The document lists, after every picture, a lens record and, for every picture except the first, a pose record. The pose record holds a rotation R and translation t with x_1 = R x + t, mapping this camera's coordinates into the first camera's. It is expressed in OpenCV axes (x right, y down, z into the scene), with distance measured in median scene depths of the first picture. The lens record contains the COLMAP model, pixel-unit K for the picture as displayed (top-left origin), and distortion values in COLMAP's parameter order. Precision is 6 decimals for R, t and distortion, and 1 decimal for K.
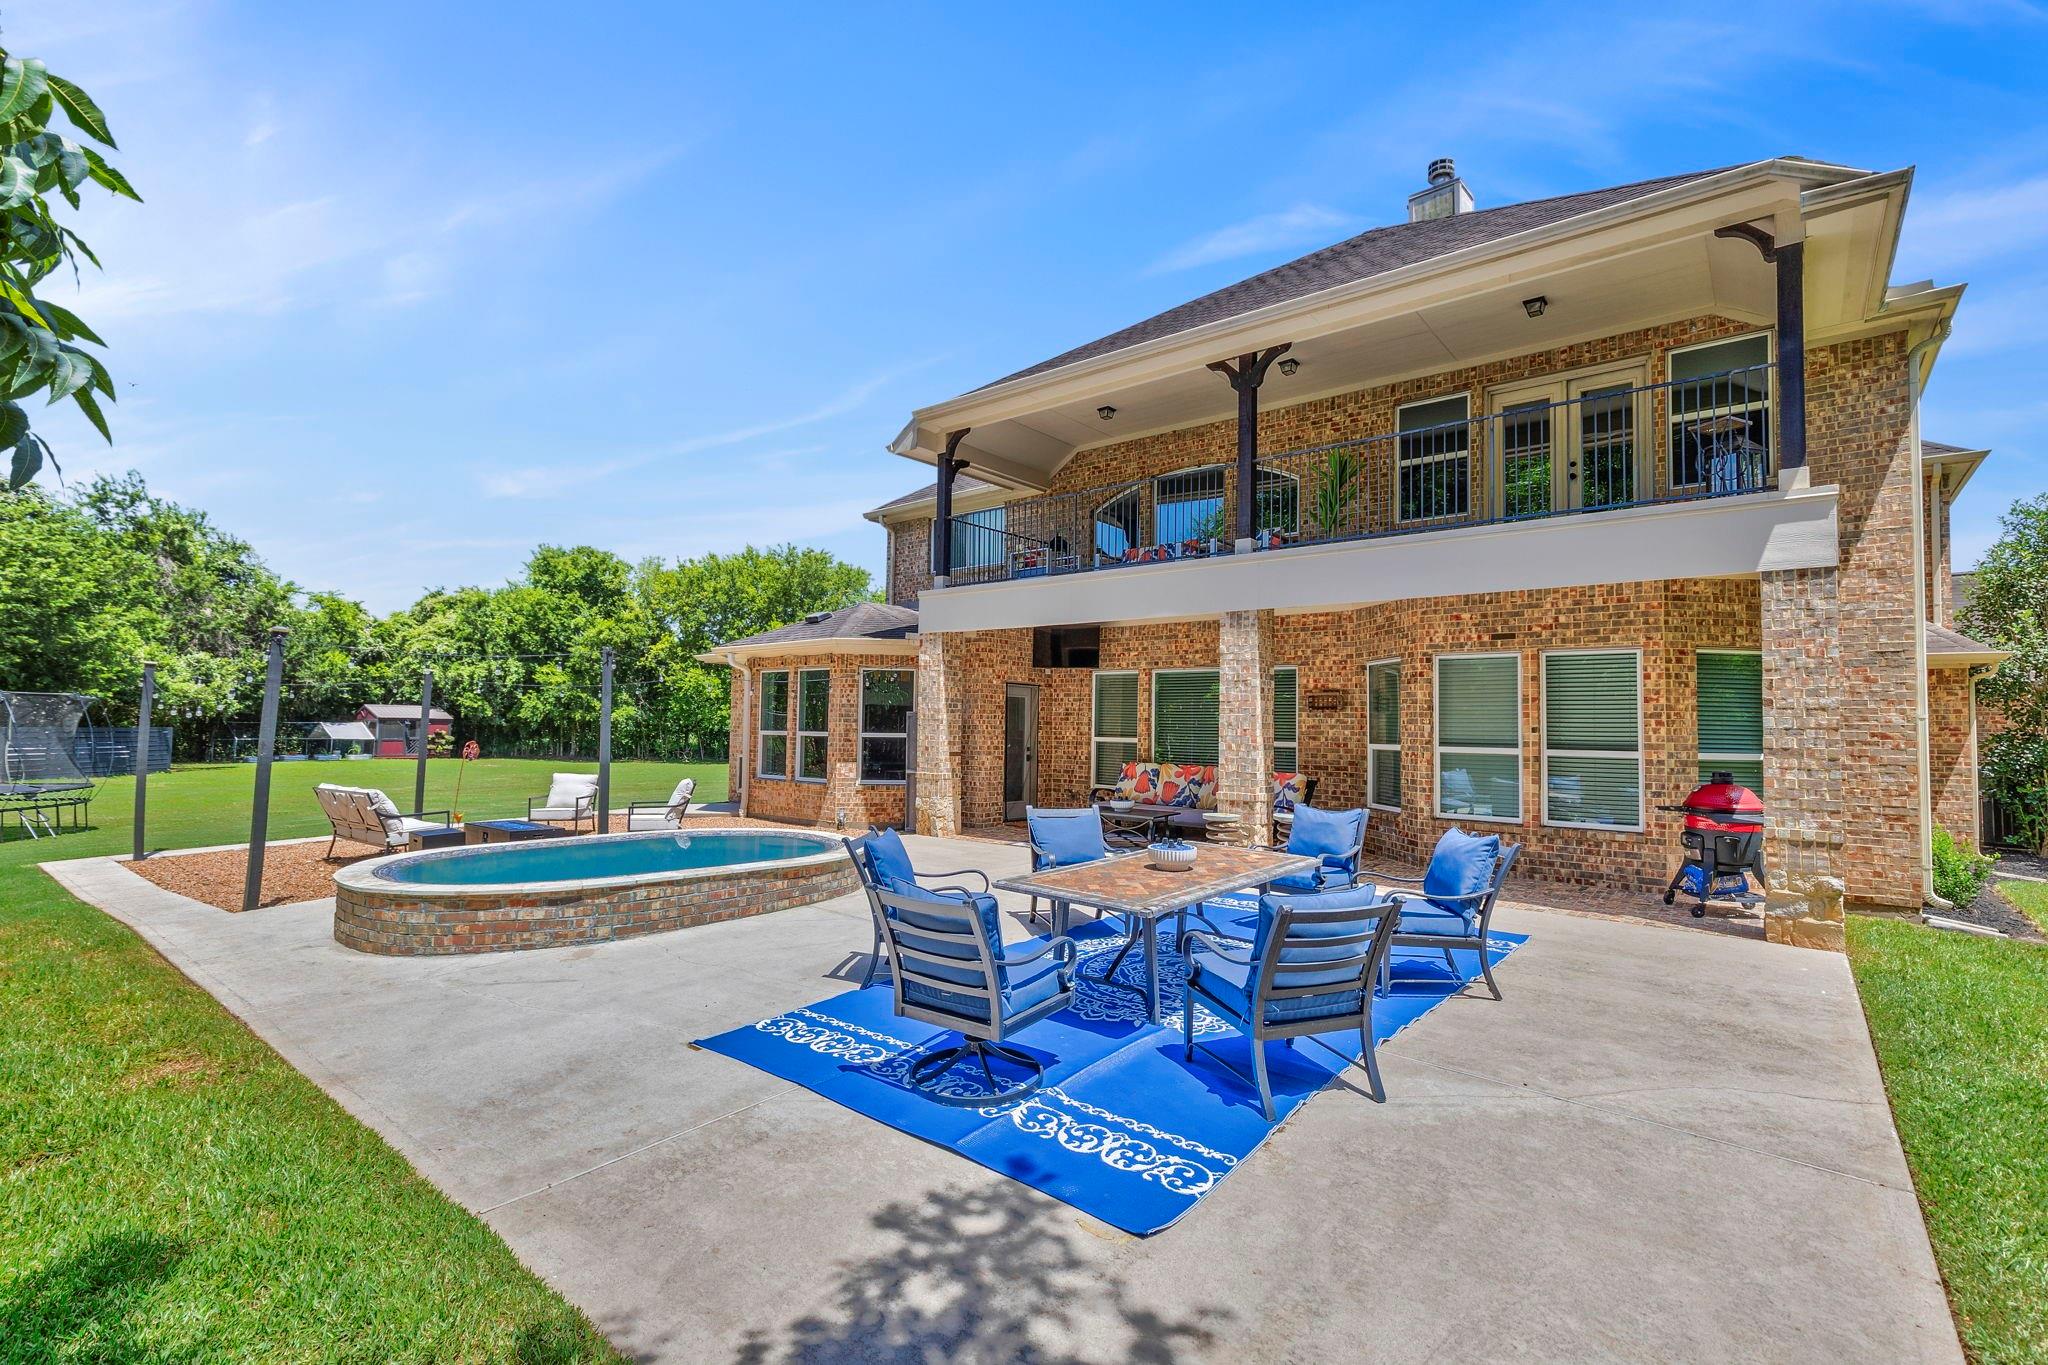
lens RADIAL K [[904.0, 0, 1017.2], [0, 904.0, 682.1], [0, 0, 1]] dist [0.000460, -0.003338]
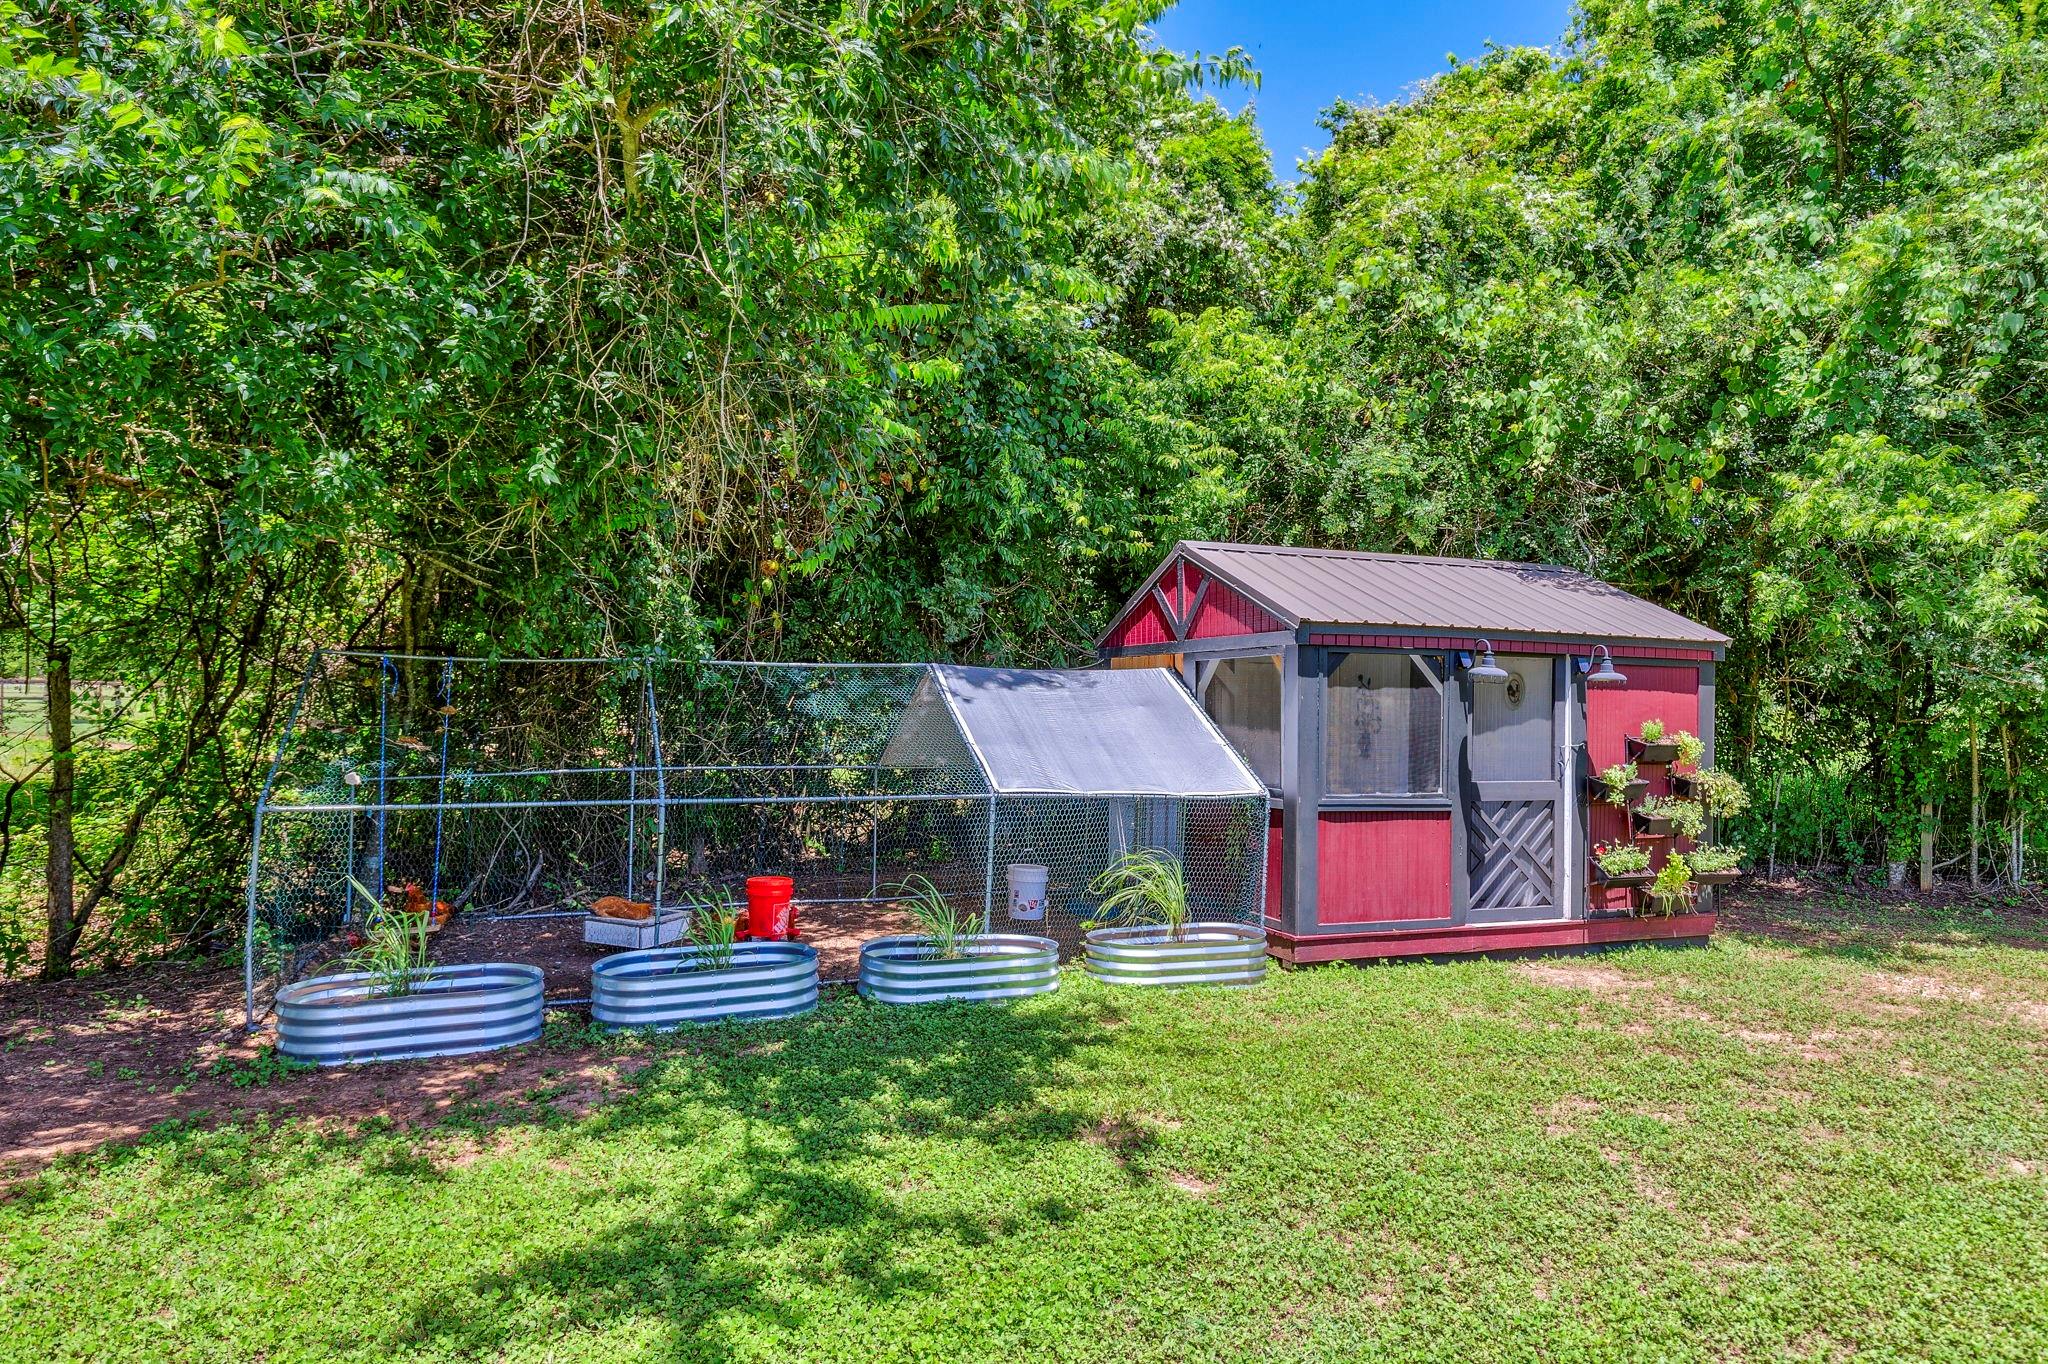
lens RADIAL K [[904.0, 0, 1025.4], [0, 904.0, 683.0], [0, 0, 1]] dist [0.000460, -0.003338]
pose [[0.802387, -0.000849, -0.596804, -0.661484], [0.024893, 0.999176, 0.032047, 0.041311], [0.596285, -0.040570, 0.801747, 0.877715]]
